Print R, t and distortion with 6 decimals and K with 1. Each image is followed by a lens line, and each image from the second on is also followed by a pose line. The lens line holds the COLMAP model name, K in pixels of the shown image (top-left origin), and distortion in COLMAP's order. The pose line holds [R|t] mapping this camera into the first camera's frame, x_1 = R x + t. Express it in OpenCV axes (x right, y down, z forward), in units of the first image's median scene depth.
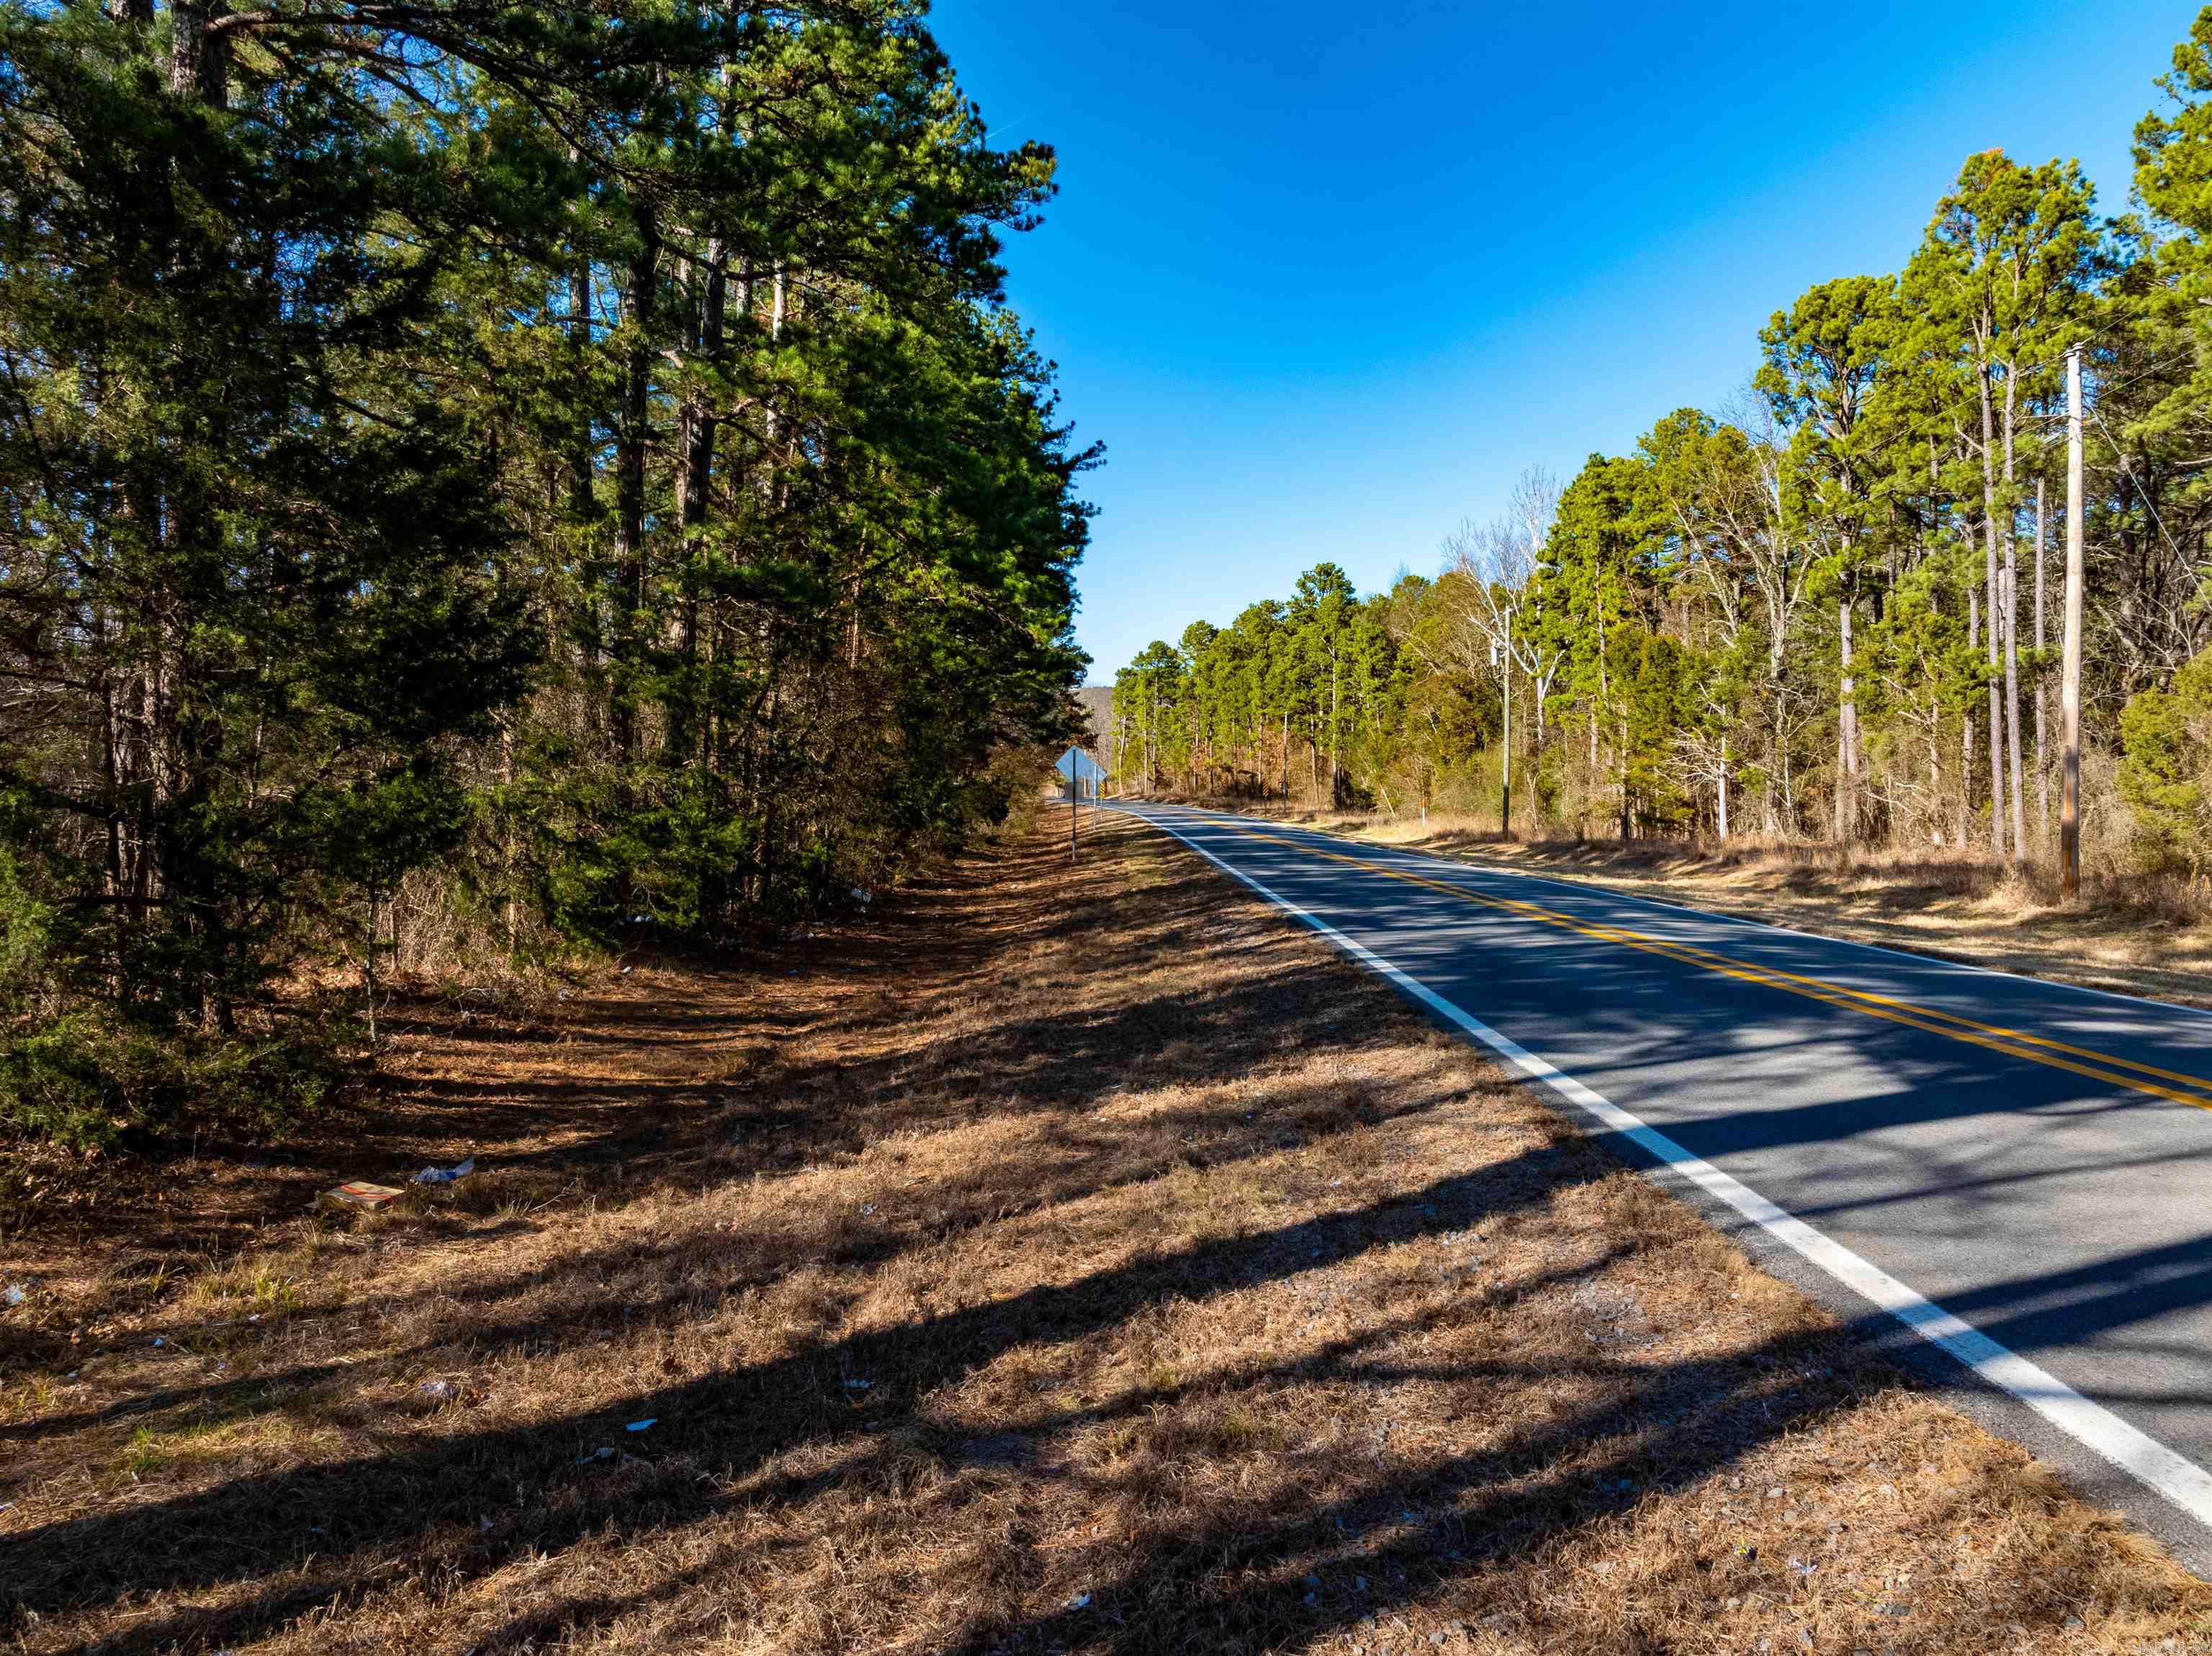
lens RADIAL K [[1561.1, 0, 1115.5], [0, 1561.1, 831.1], [0, 0, 1]] dist [-0.035368, 0.025211]
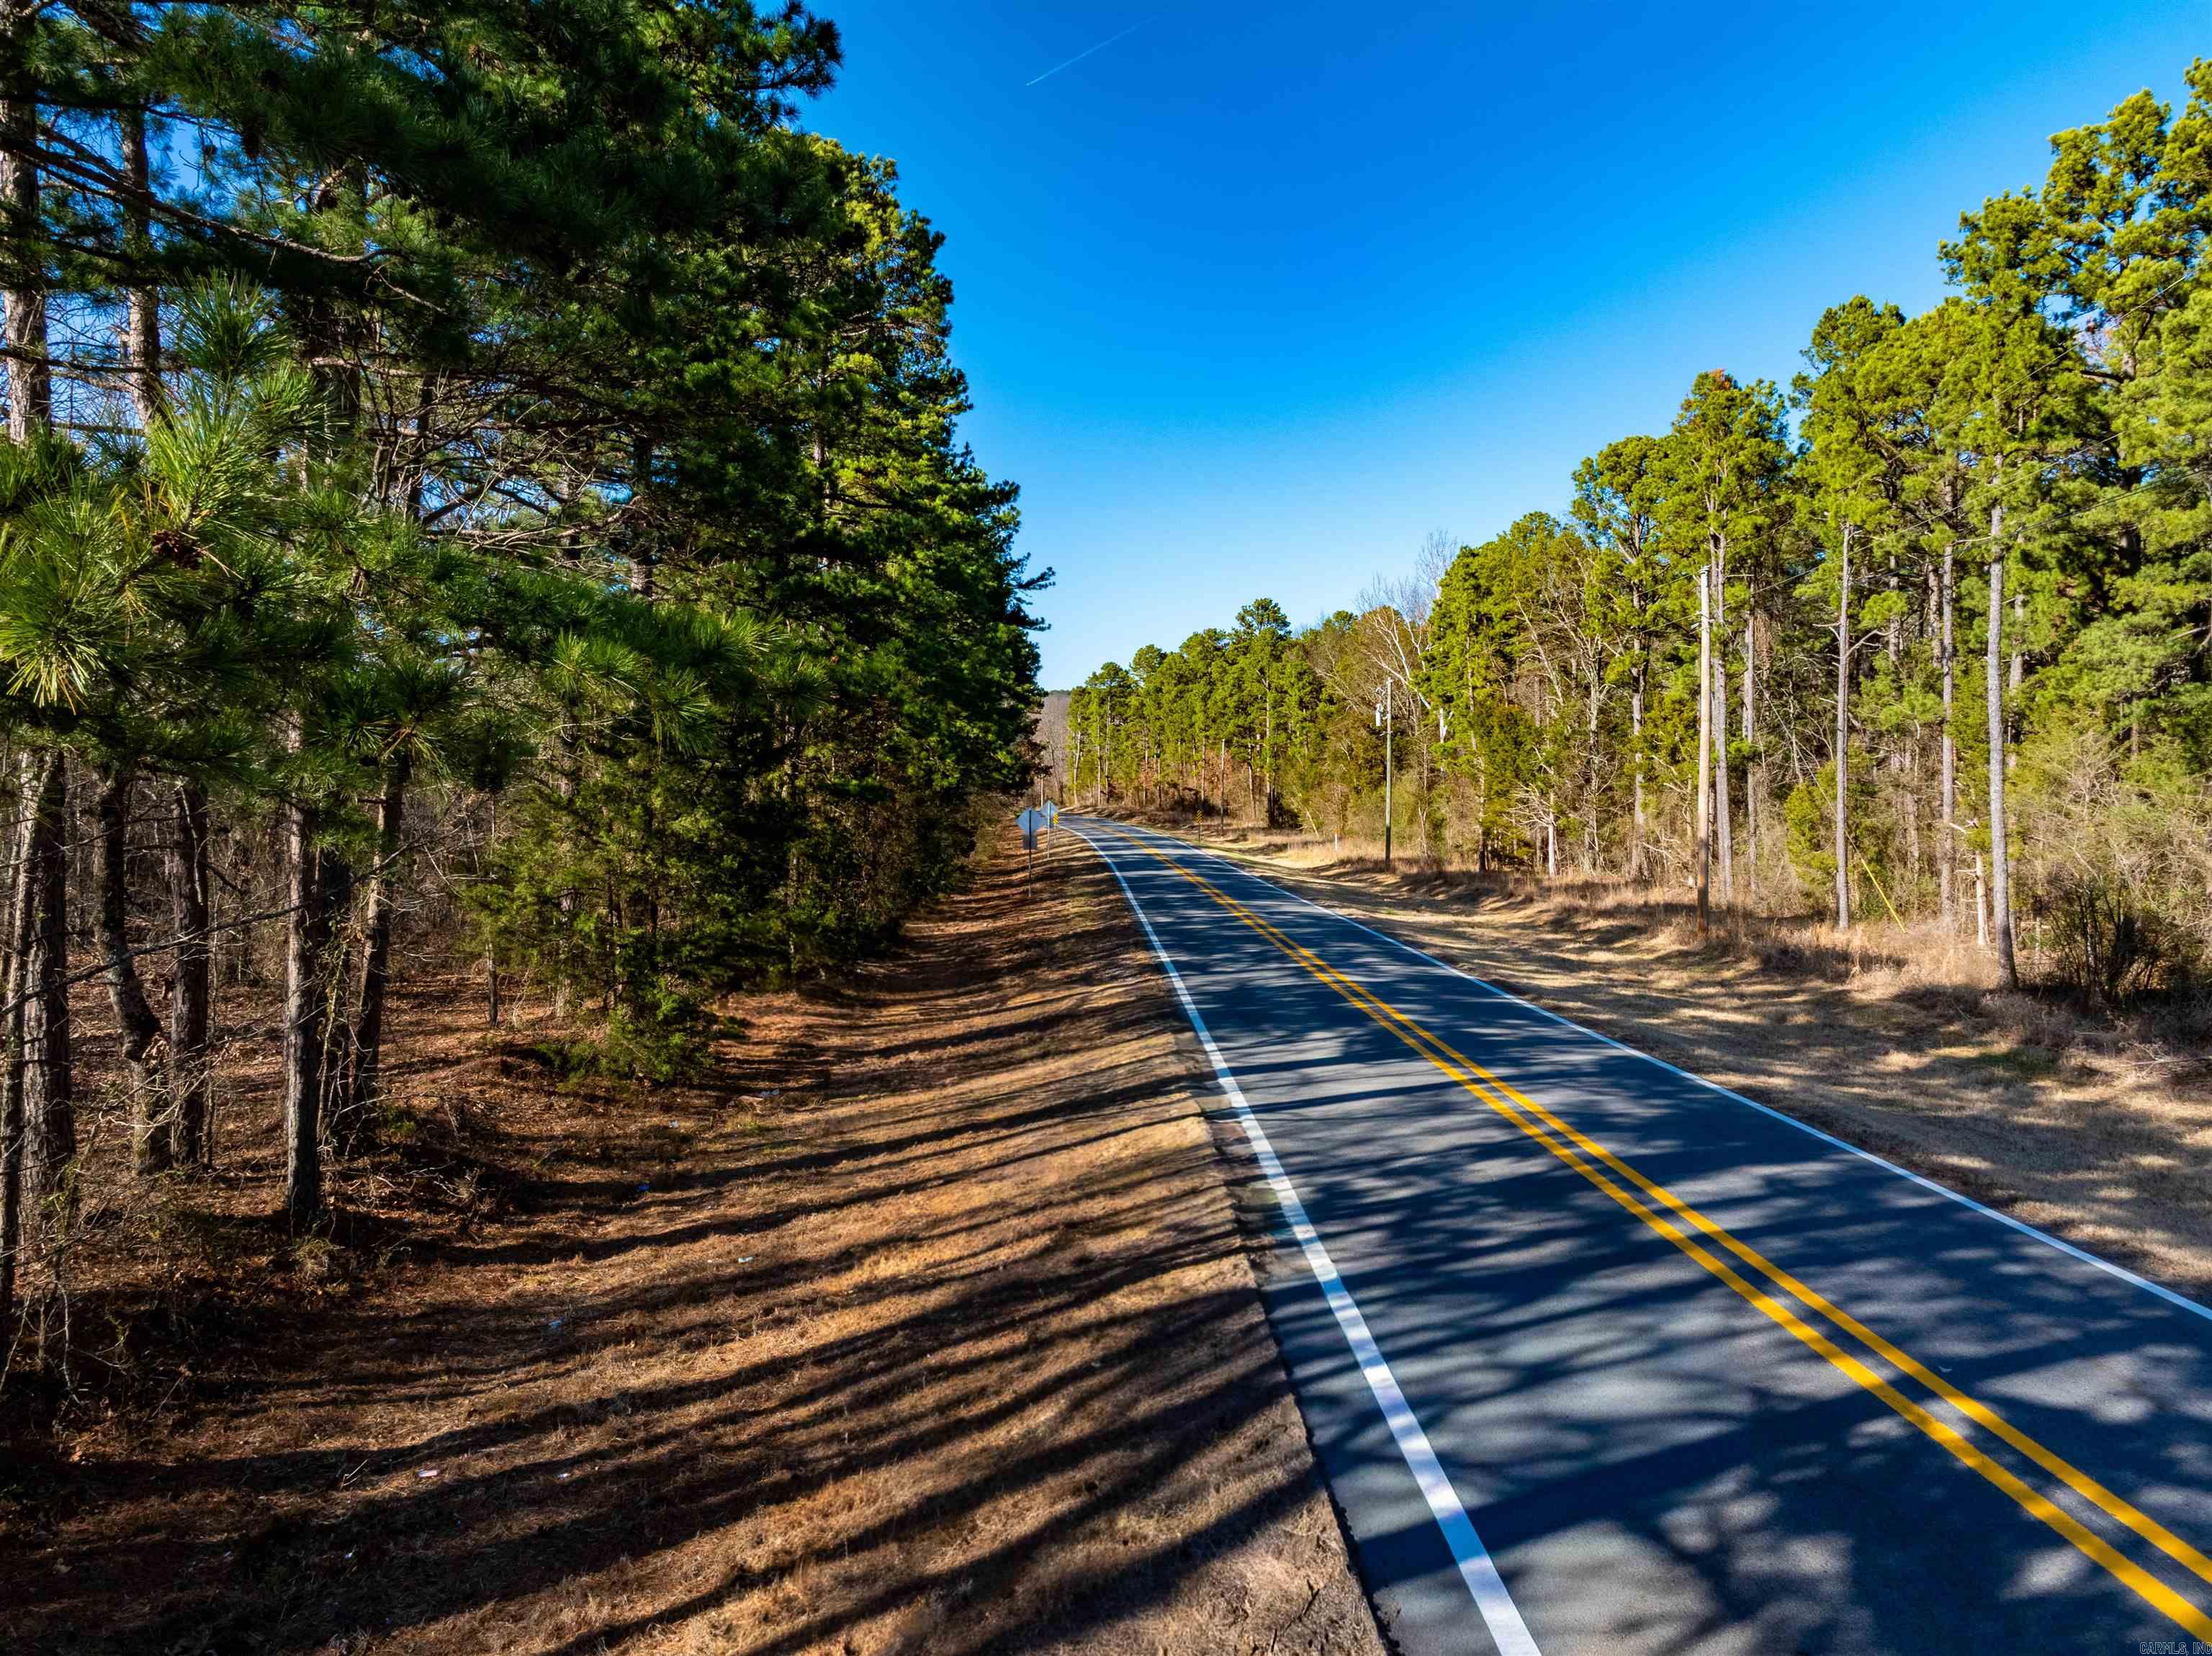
lens RADIAL K [[1561.1, 0, 1114.6], [0, 1561.1, 826.4], [0, 0, 1]] dist [-0.035368, 0.025211]
pose [[0.999666, -0.000955, 0.025835, 0.028991], [0.000971, 0.999999, -0.000627, -0.112513], [-0.025834, 0.000652, 0.999666, -0.833572]]
